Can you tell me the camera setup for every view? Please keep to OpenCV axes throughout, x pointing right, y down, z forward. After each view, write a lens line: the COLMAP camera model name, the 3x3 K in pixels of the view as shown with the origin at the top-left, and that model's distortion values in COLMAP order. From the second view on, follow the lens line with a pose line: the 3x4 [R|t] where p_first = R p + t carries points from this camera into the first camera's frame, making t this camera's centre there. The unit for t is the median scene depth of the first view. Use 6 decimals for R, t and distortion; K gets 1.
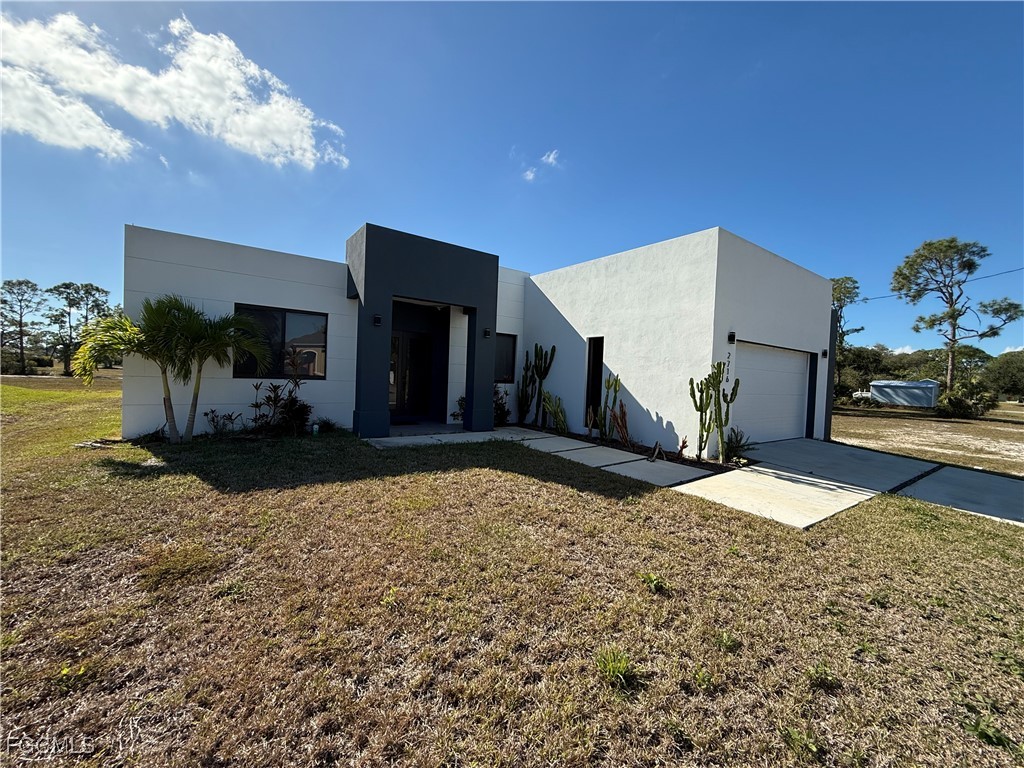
lens RADIAL K [[408.7, 0, 508.7], [0, 408.7, 381.5], [0, 0, 1]] dist [-0.000247, 0.000444]
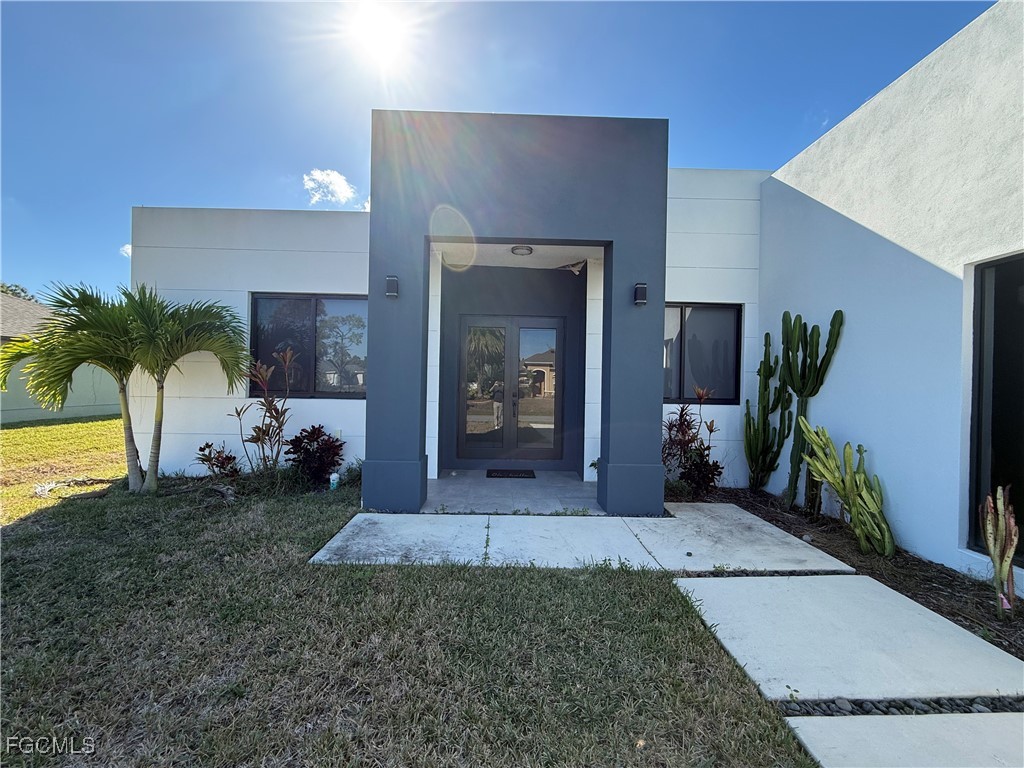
lens RADIAL K [[408.7, 0, 508.7], [0, 408.7, 381.5], [0, 0, 1]] dist [-0.000247, 0.000444]
pose [[0.820778, -0.025630, -0.570672, 0.093414], [0.002801, 0.999161, -0.040847, -0.005739], [0.571240, 0.031928, 0.820162, 0.640302]]
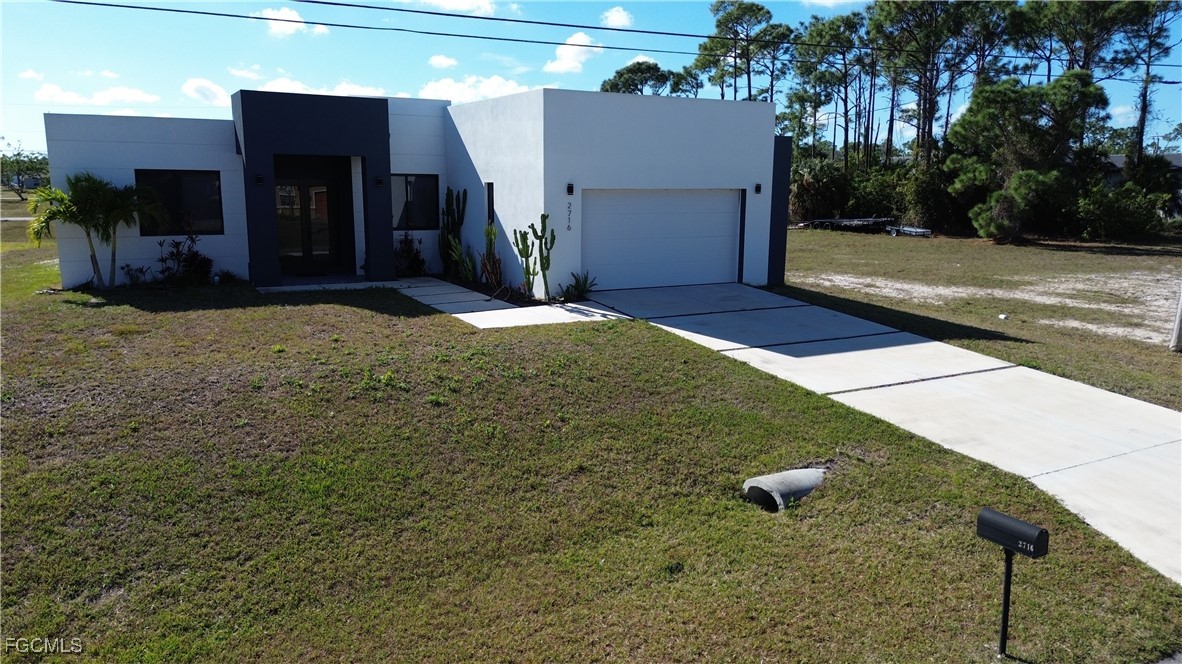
lens RADIAL K [[845.7, 0, 591.0], [0, 845.7, 332.0], [0, 0, 1]] dist [0.050913, -0.009756]
pose [[0.993405, -0.012111, -0.114021, 0.786306], [0.029654, 0.987711, 0.153453, -0.068907], [0.110761, -0.155822, 0.981556, -1.165047]]
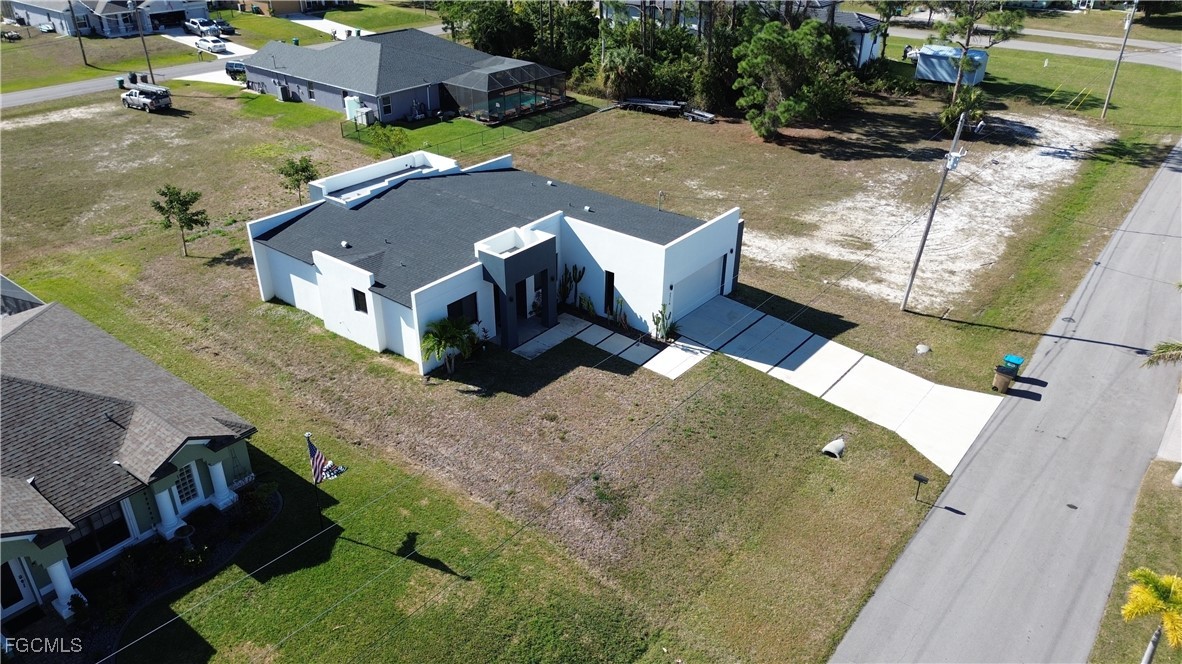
lens RADIAL K [[845.7, 0, 591.0], [0, 845.7, 332.0], [0, 0, 1]] dist [0.050913, -0.009756]
pose [[0.963909, -0.156893, 0.215090, -0.847874], [0.036877, 0.878800, 0.475764, -1.953521], [-0.263665, -0.450661, 0.852869, -2.730766]]
